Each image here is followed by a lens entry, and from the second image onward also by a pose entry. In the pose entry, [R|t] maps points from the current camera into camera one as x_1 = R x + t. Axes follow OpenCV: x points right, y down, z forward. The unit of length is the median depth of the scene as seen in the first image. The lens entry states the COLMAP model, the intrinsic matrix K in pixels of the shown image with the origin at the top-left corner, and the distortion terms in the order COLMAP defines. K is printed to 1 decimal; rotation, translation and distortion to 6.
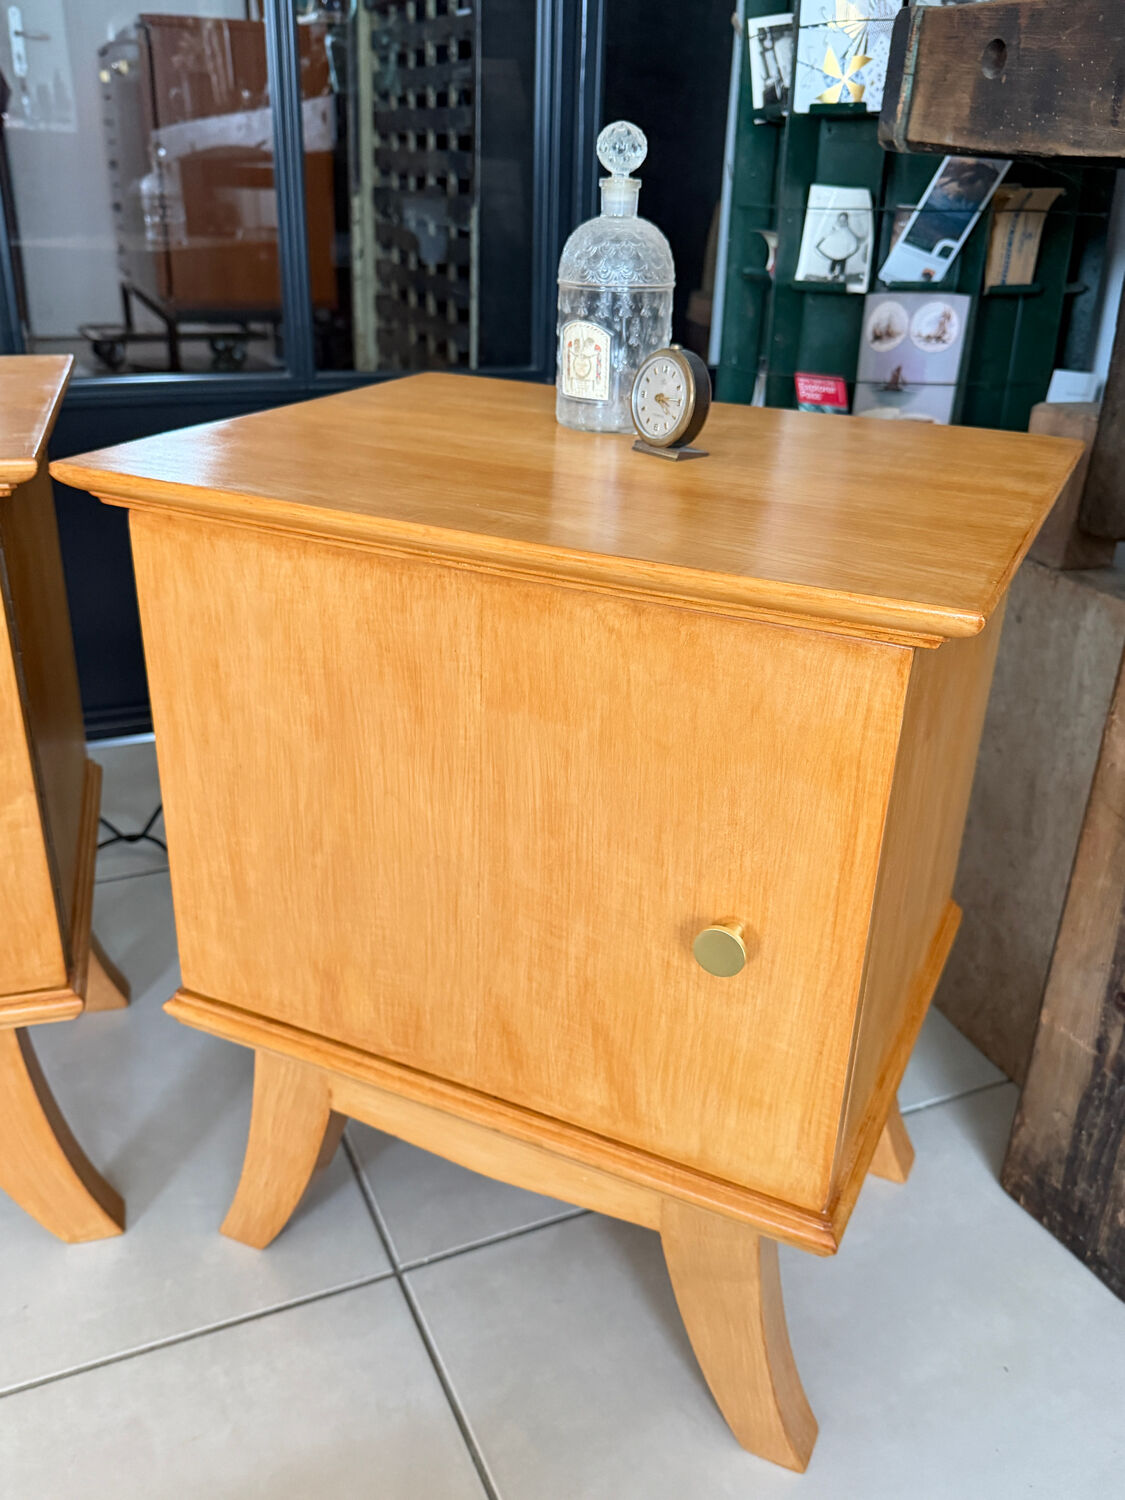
lens RADIAL K [[1282.5, 0, 556.6], [0, 1282.5, 757.3], [0, 0, 1]] dist [0.061617, -0.101533]
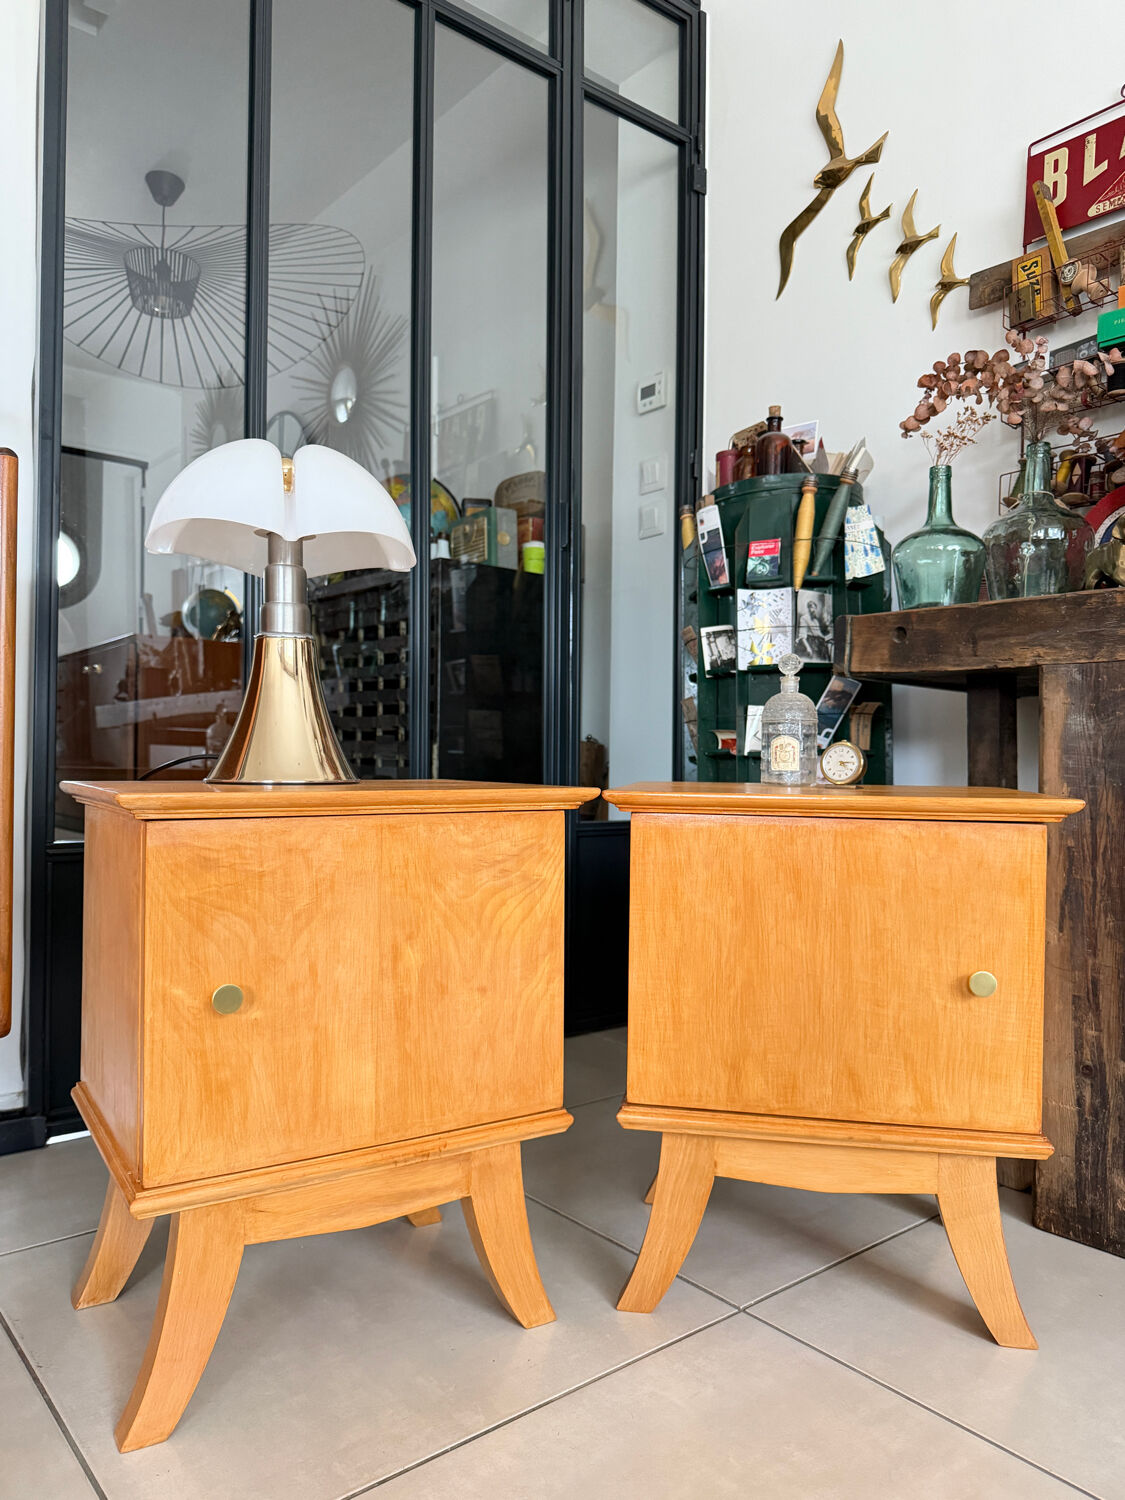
lens RADIAL K [[1068.9, 0, 566.3], [0, 1068.9, 753.4], [0, 0, 1]] dist [0.073480, -0.110339]
pose [[0.959796, -0.012594, 0.280417, -0.661257], [0.129261, 0.906598, -0.401711, 0.280542], [-0.249166, 0.421808, 0.871777, -0.339406]]
